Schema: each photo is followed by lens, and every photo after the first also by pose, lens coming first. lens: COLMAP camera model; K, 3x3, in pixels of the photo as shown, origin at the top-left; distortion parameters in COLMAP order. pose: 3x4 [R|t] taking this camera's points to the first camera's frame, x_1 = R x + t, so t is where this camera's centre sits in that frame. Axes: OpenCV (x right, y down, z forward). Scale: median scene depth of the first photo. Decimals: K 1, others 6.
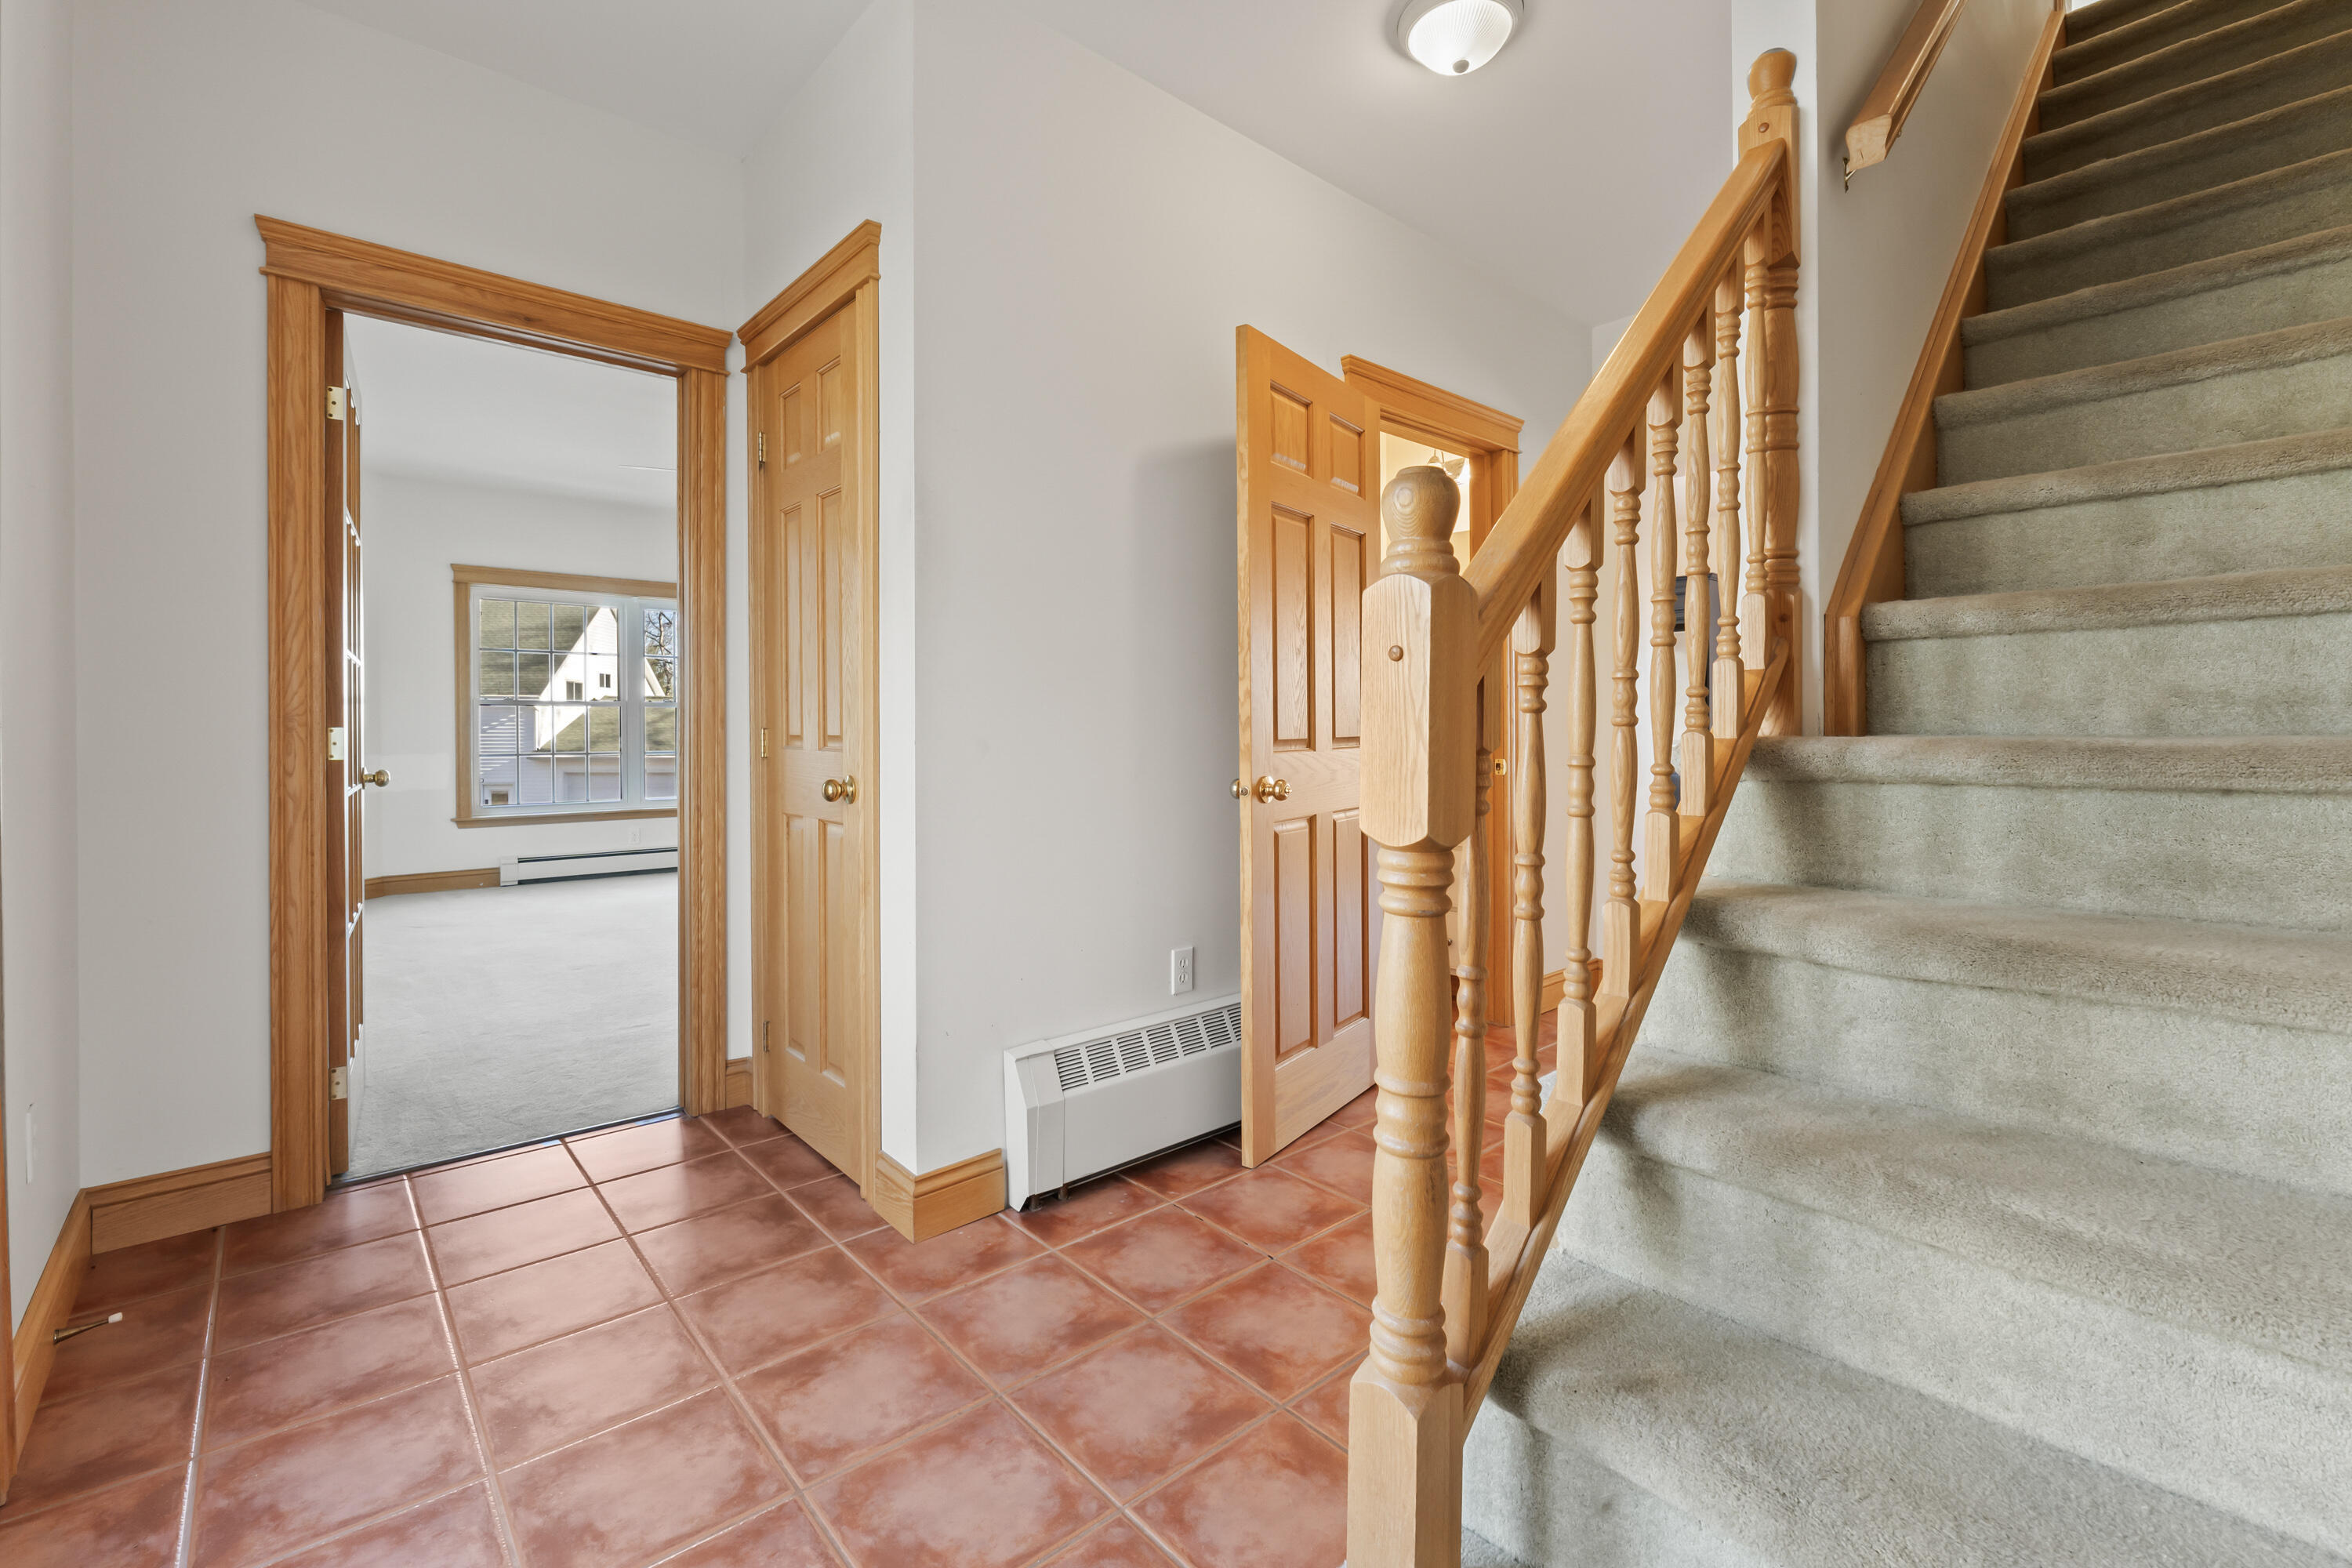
lens RADIAL K [[1001.4, 0, 1176.2], [0, 1001.4, 767.3], [0, 0, 1]] dist [0.014020, 0.000233]
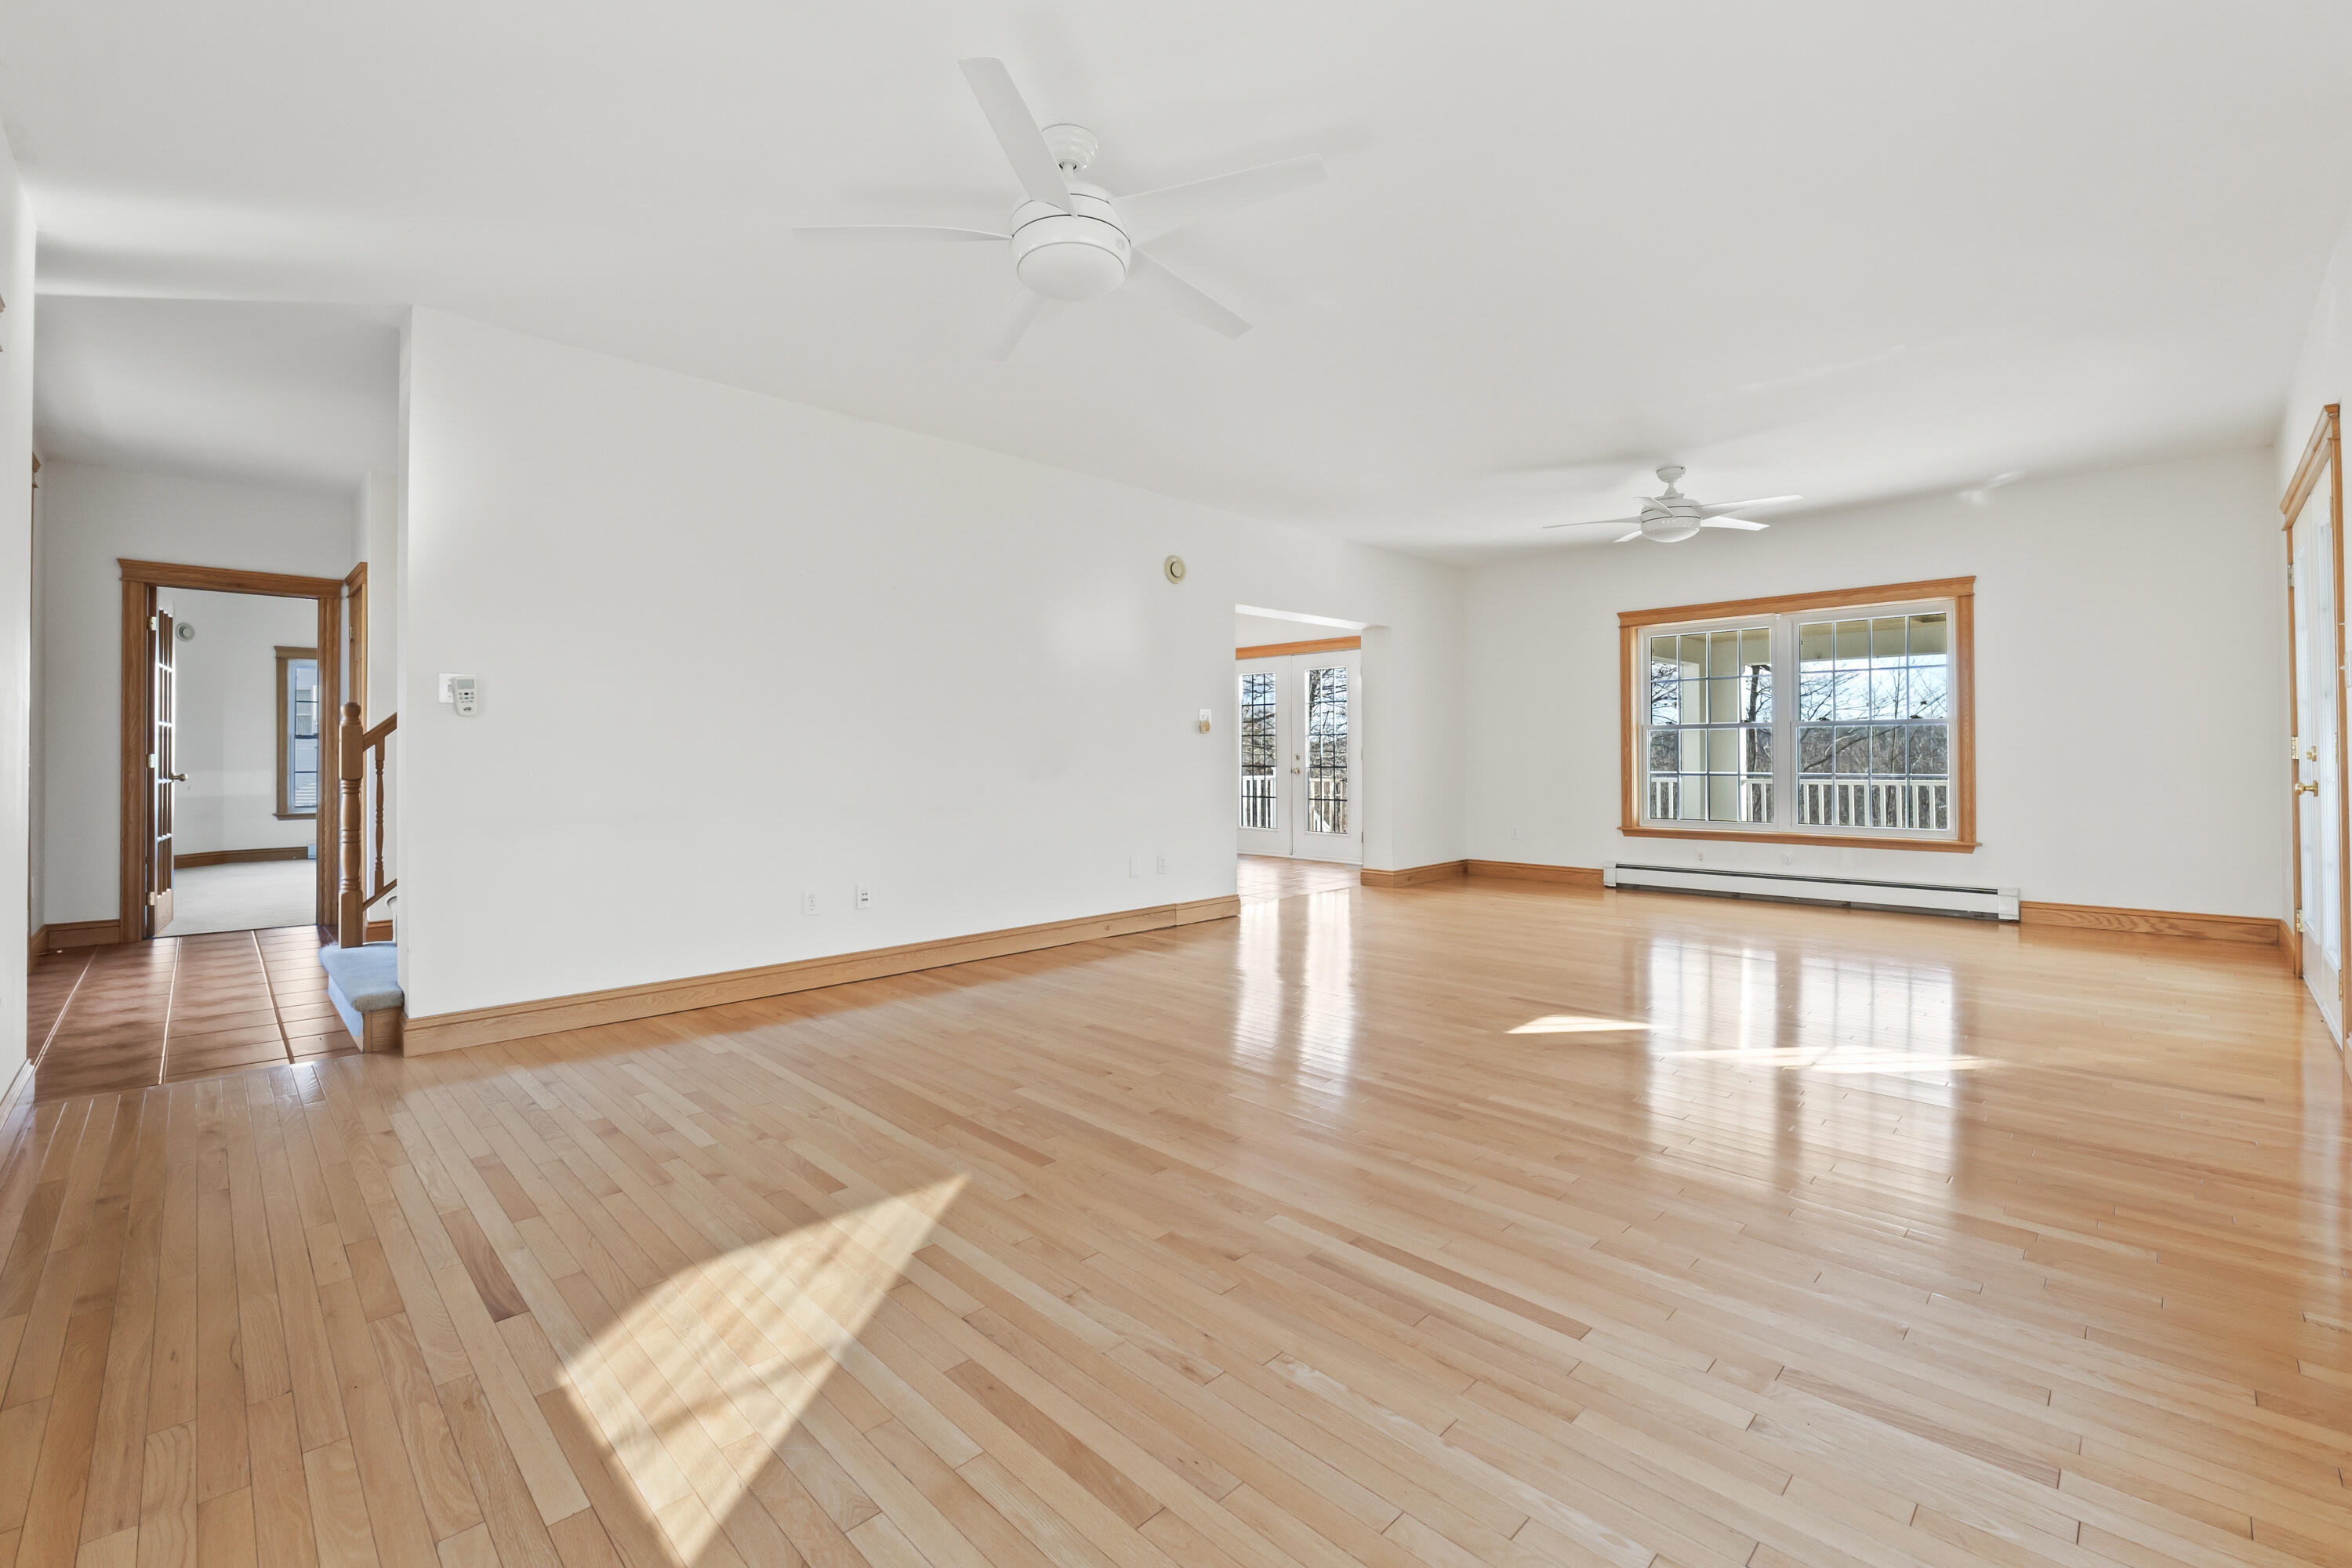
lens RADIAL K [[1001.4, 0, 1186.6], [0, 1001.4, 765.0], [0, 0, 1]] dist [0.014020, 0.000233]
pose [[0.998788, -0.009332, 0.048319, 1.359610], [0.010345, 0.999731, -0.020758, 0.055925], [-0.048112, 0.021233, 0.998616, -1.380185]]
